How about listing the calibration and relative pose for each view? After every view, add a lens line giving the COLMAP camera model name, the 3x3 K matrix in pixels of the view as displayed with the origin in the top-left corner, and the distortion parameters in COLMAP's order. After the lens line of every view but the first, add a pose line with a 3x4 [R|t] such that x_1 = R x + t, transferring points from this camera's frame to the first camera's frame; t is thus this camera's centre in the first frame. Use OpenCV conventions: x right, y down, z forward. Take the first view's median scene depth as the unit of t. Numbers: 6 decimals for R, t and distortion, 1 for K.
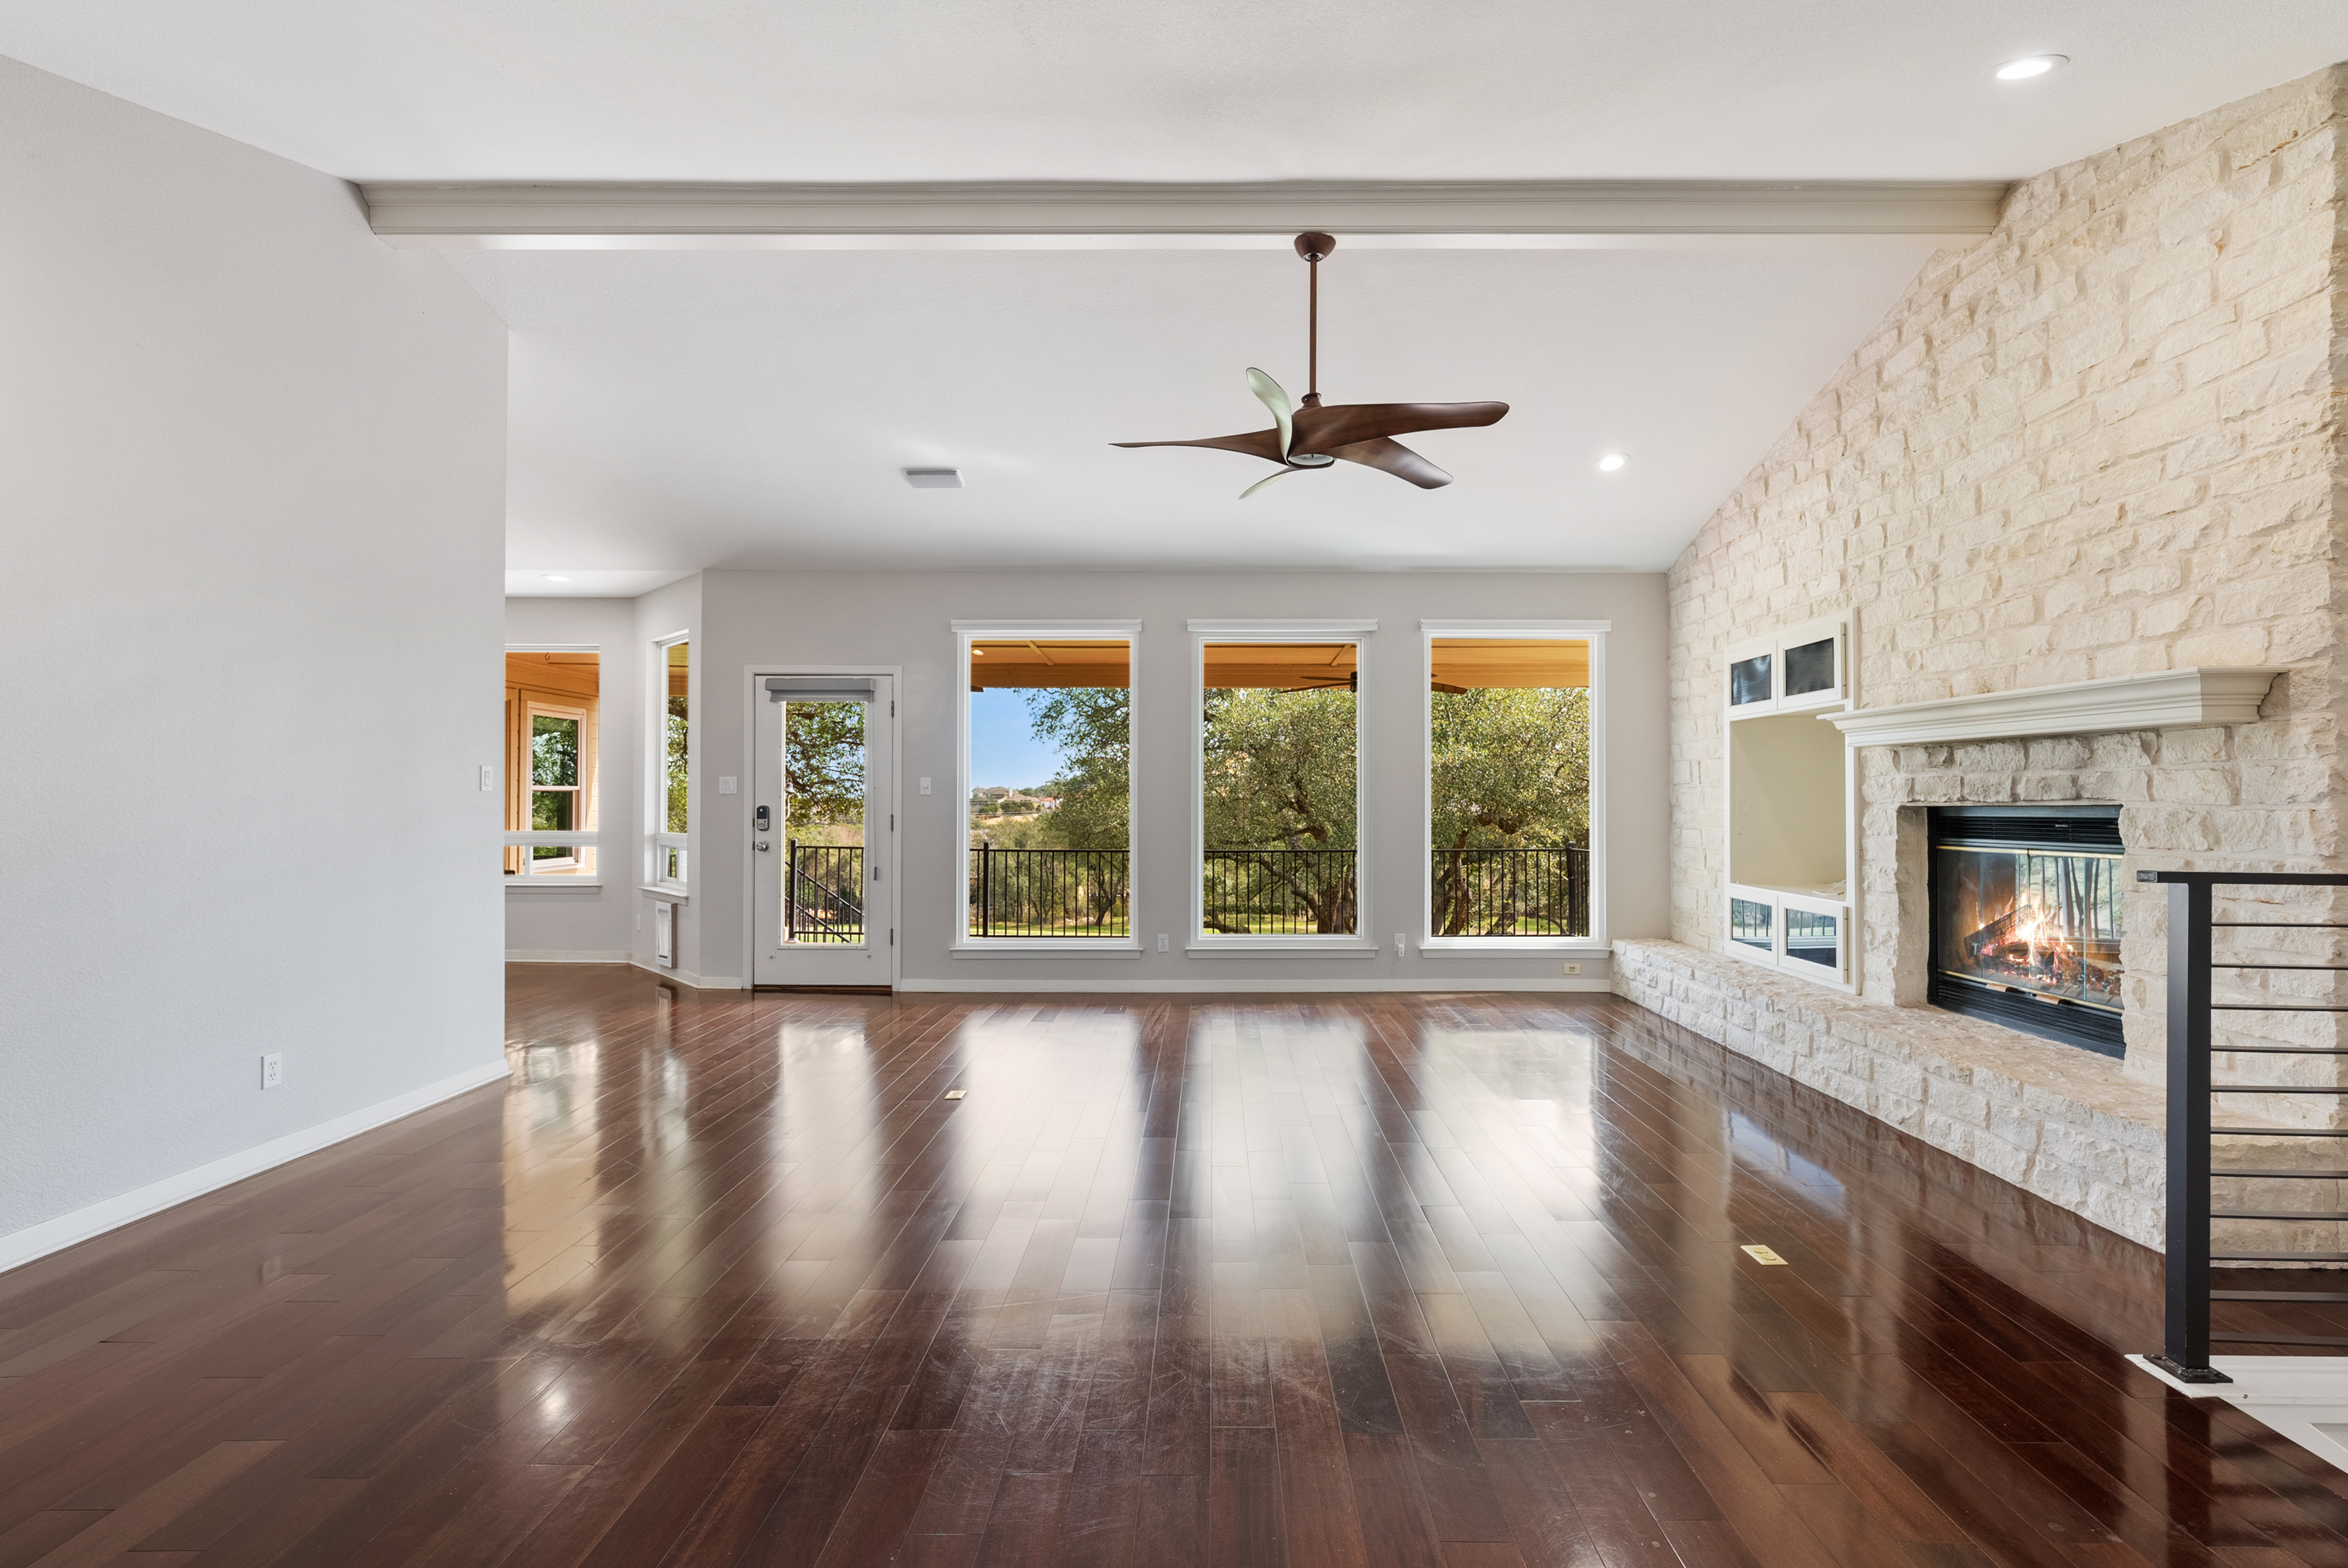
lens RADIAL K [[1065.2, 0, 1196.3], [0, 1065.2, 790.5], [0, 0, 1]] dist [-0.008134, 0.004217]
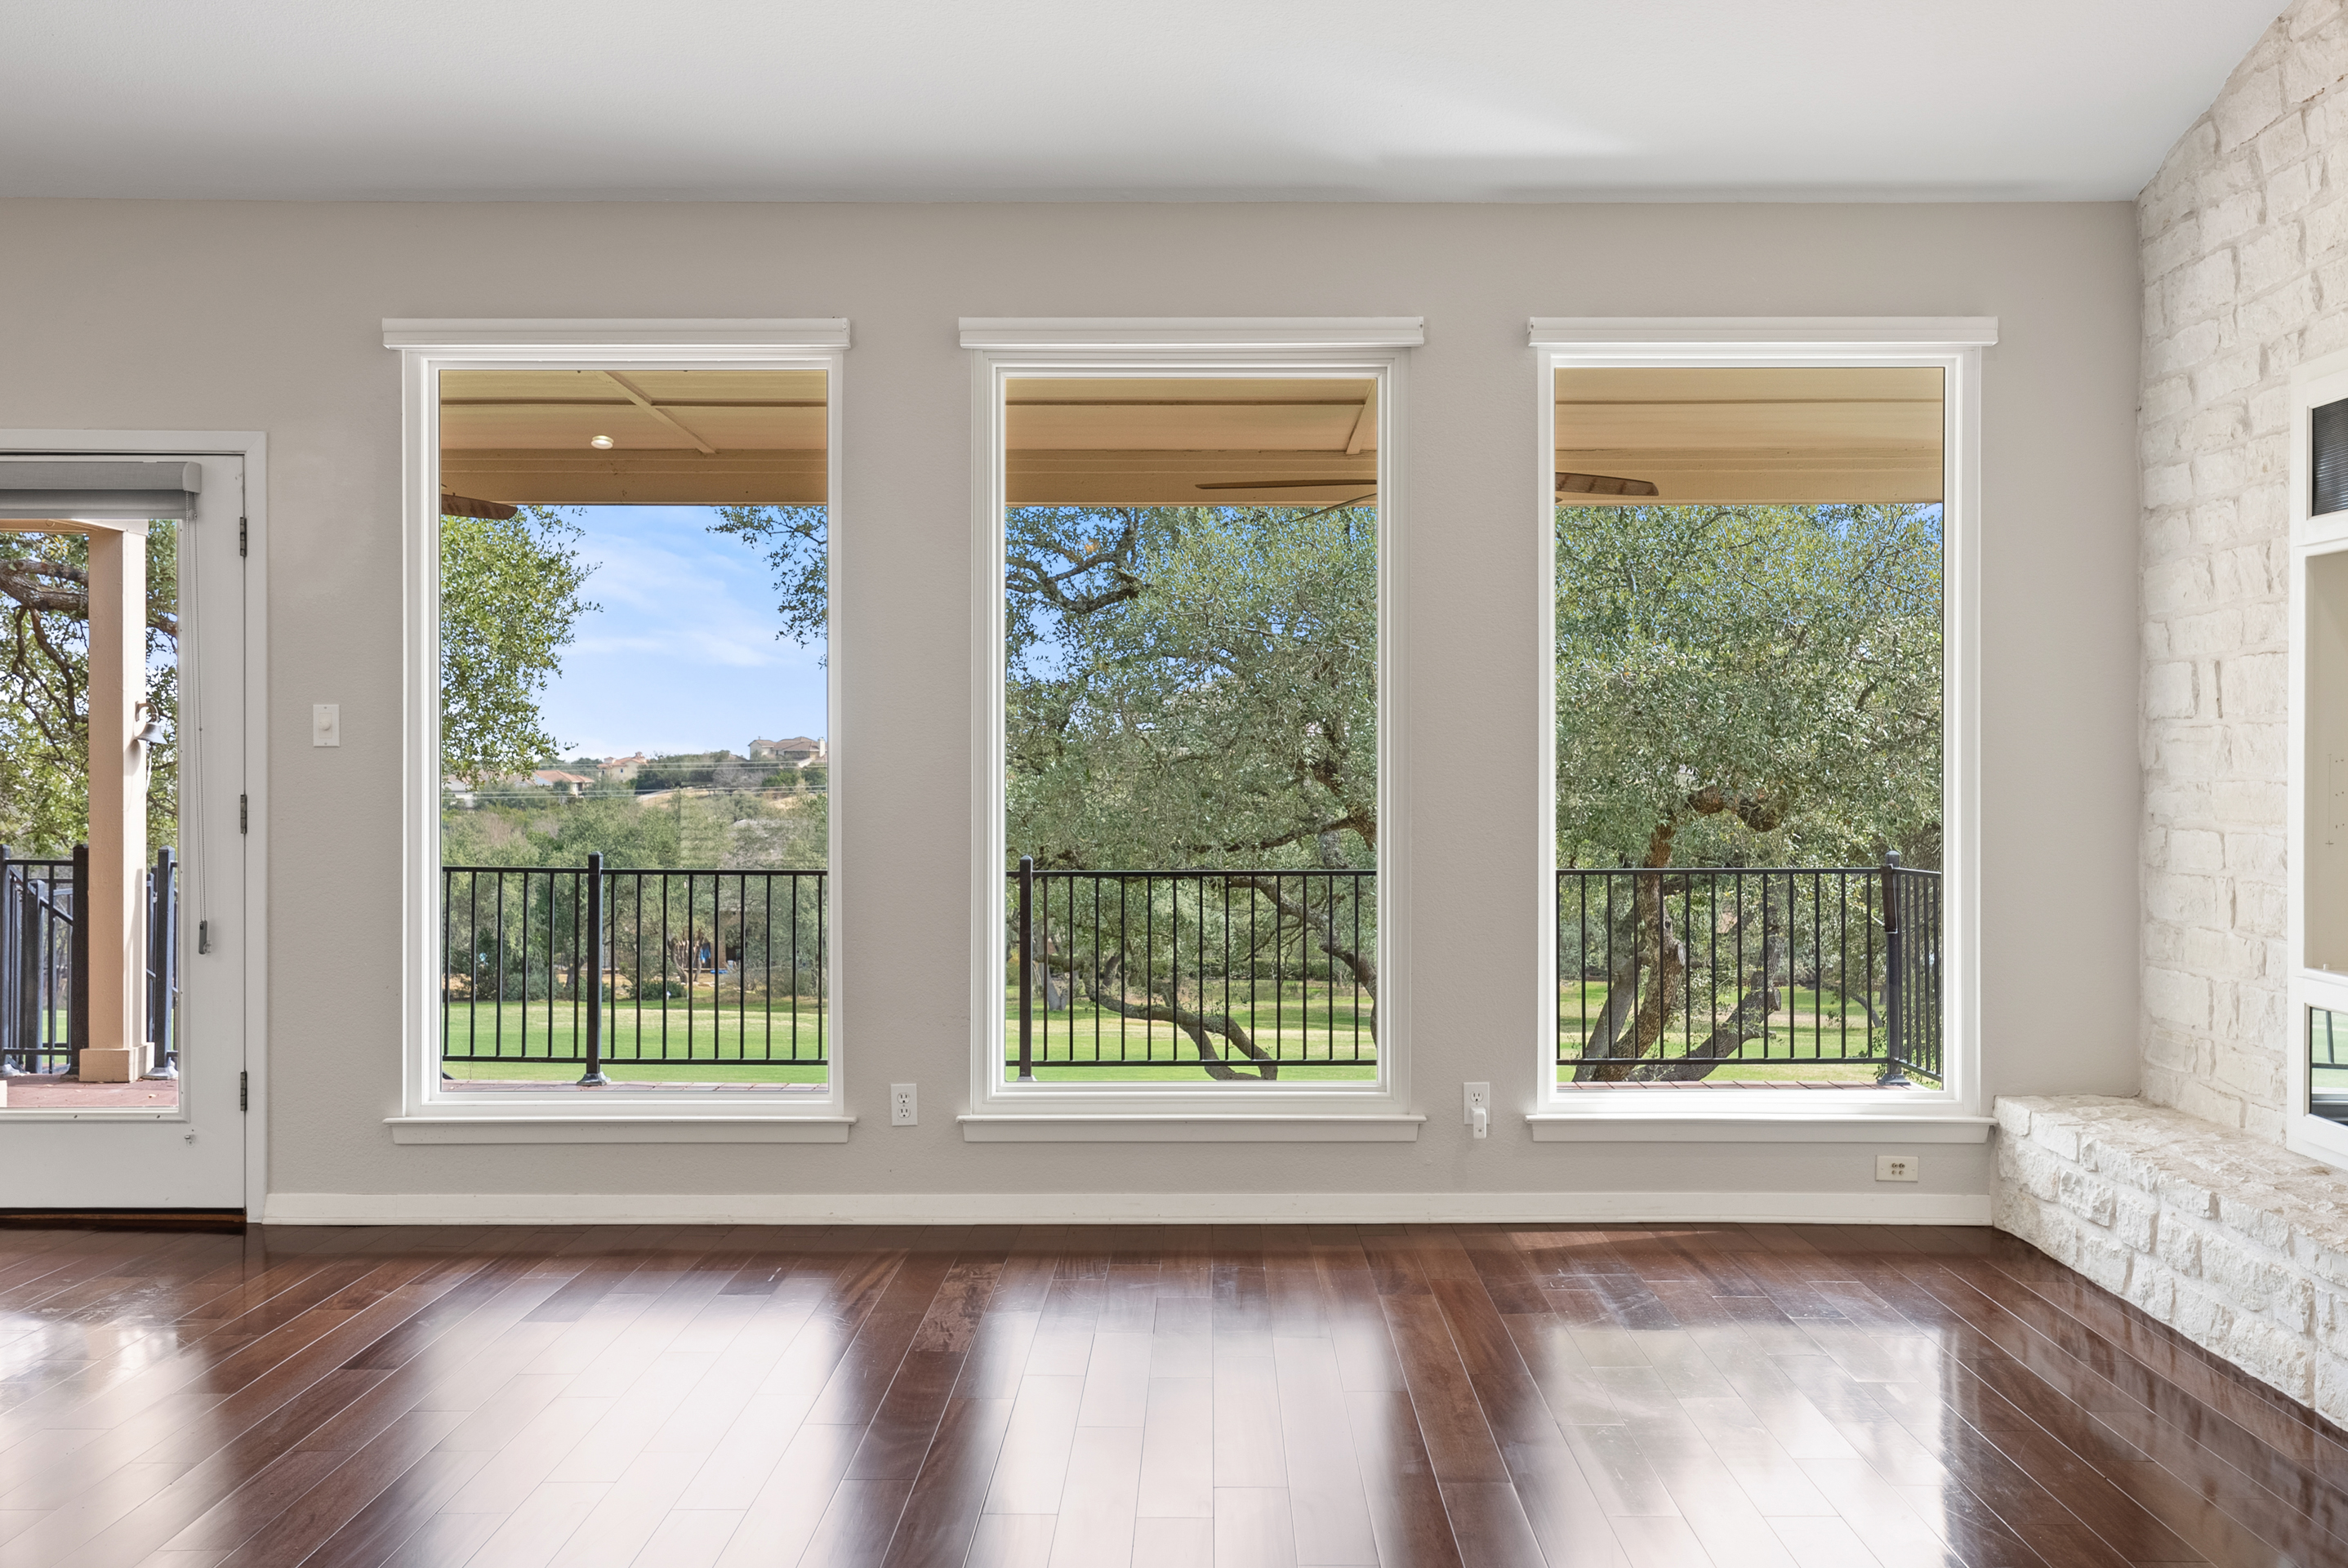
lens RADIAL K [[2023.9, 0, 1180.6], [0, 2023.9, 768.2], [0, 0, 1]] dist [0.032884, -0.018982]
pose [[0.999995, -0.000130, 0.003134, 0.102581], [0.000092, 0.999929, 0.011929, 0.004897], [-0.003135, -0.011928, 0.999924, 0.301303]]
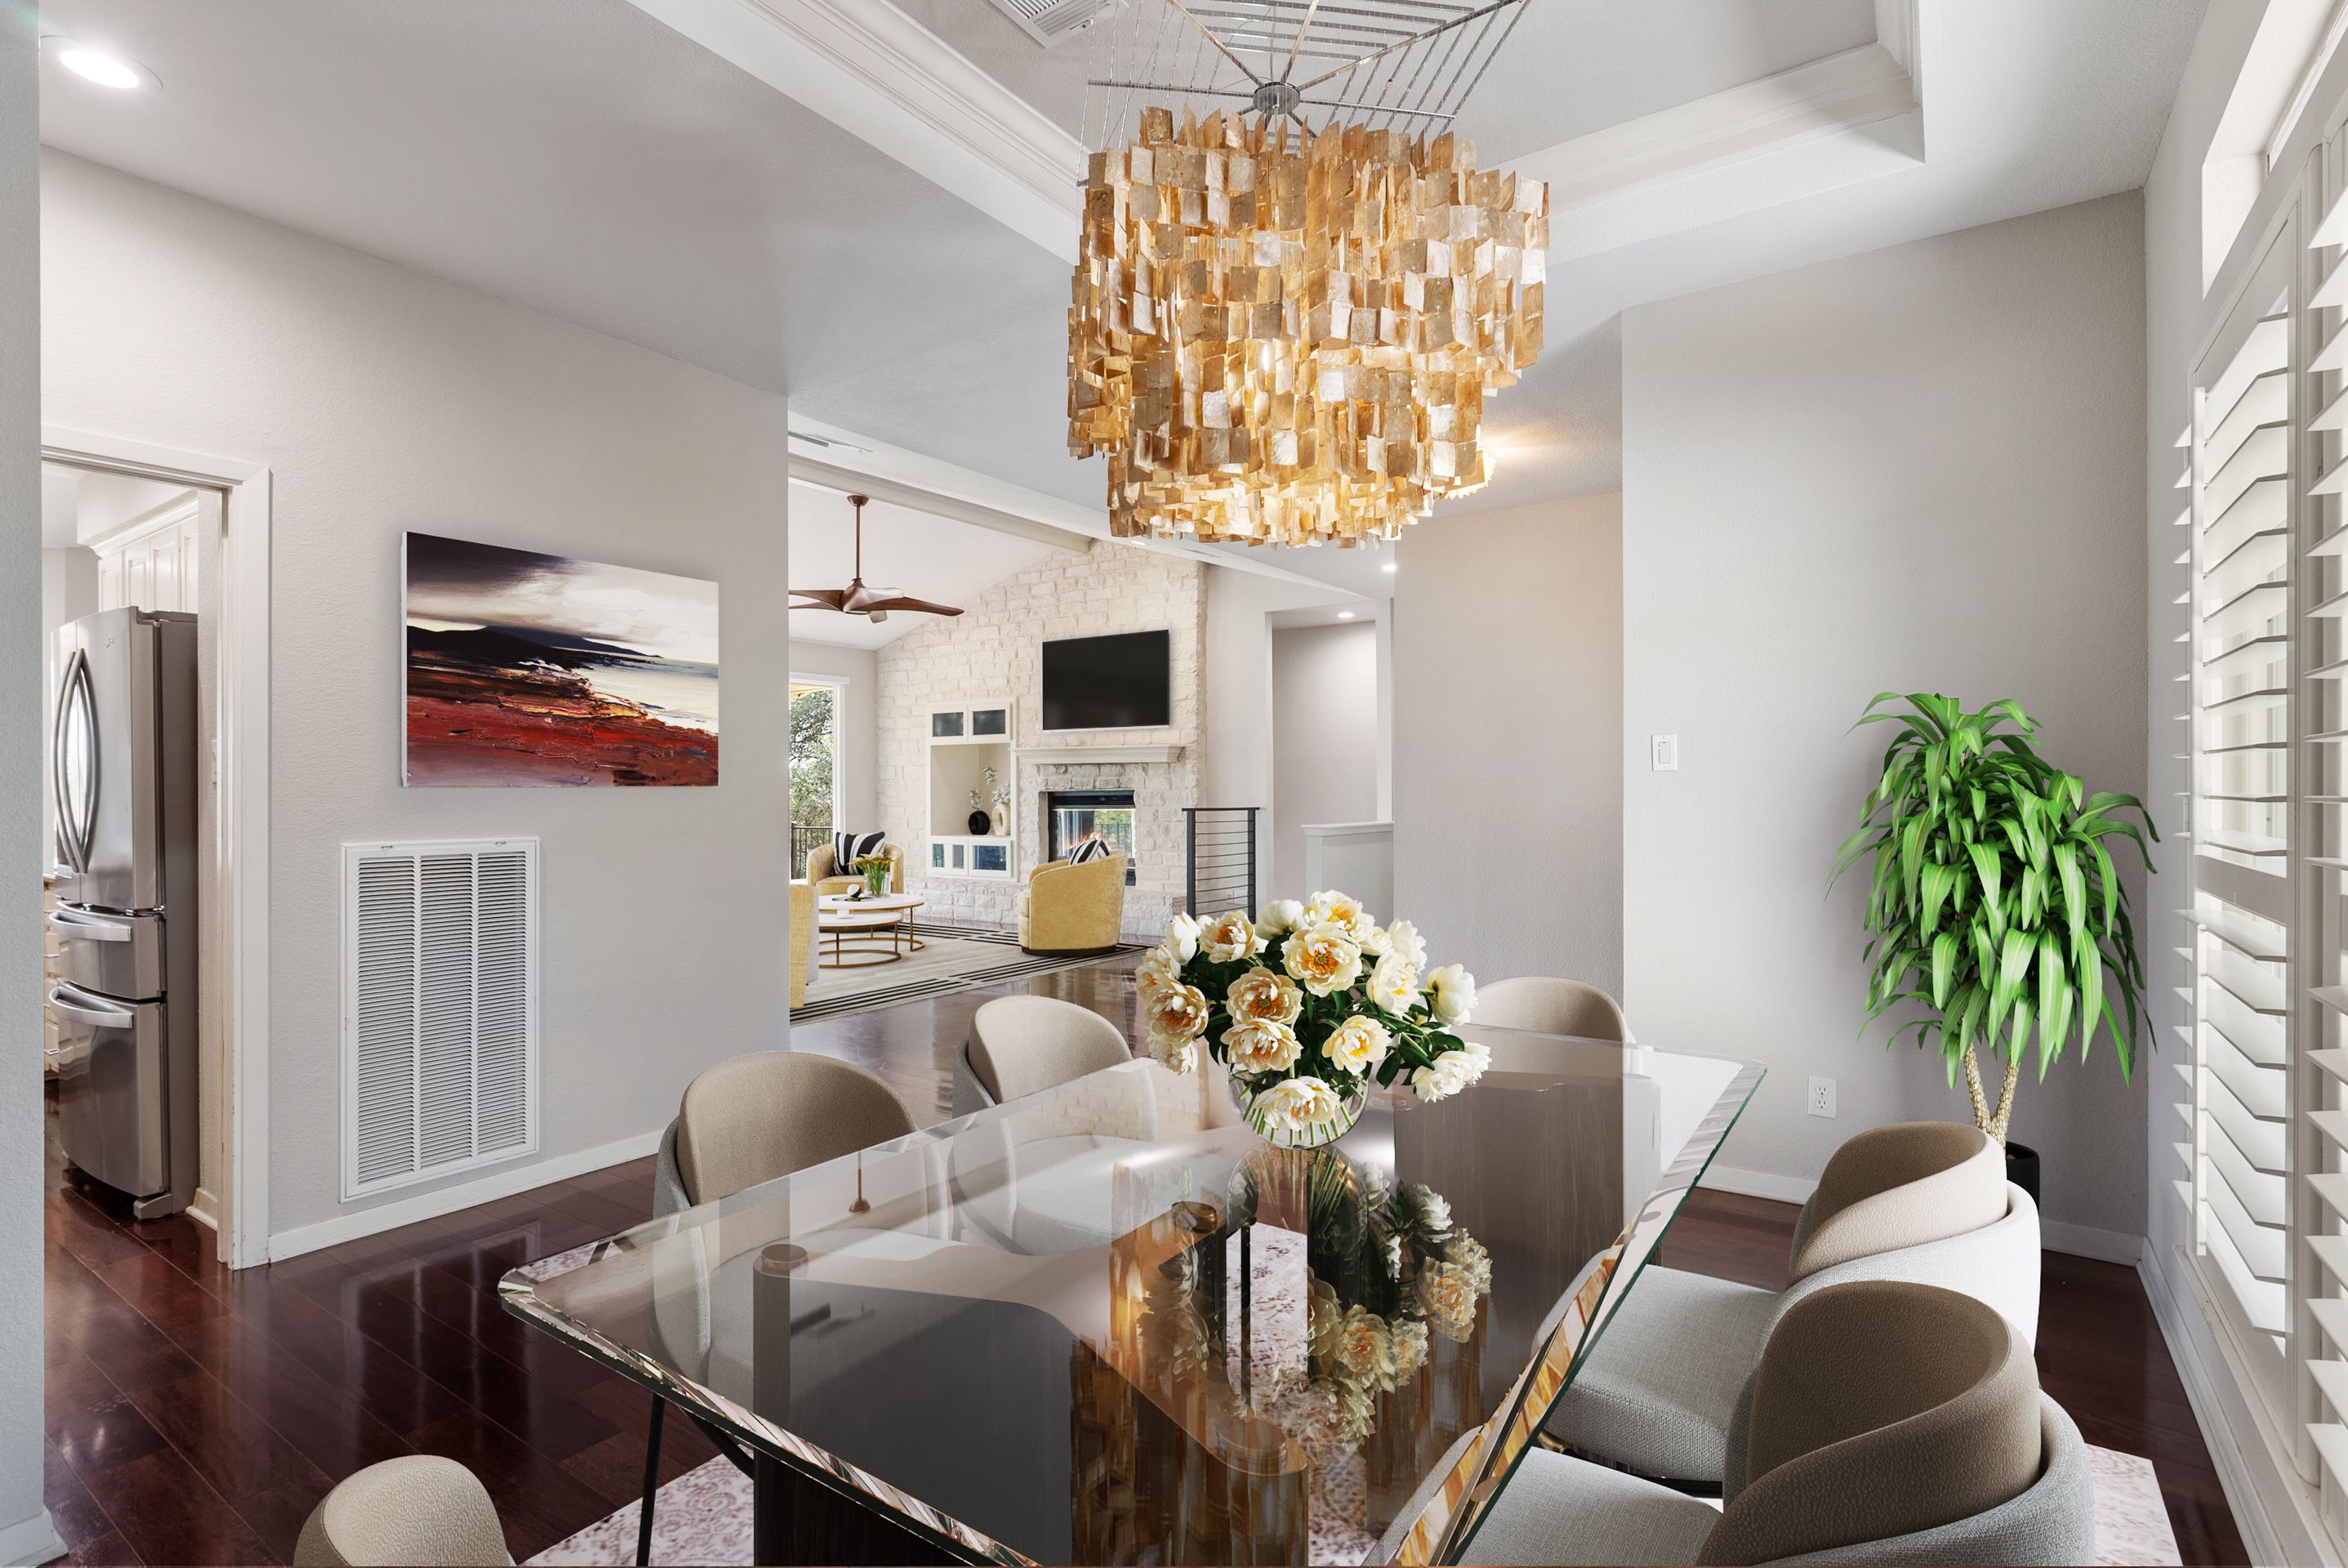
lens RADIAL K [[1121.1, 0, 1170.4], [0, 1121.1, 778.6], [0, 0, 1]] dist [-0.015656, 0.000550]
pose [[0.562711, 0.003474, 0.826647, -1.010454], [-0.001707, 0.999994, -0.003040, -0.004971], [-0.826652, 0.000300, 0.562713, -0.480611]]
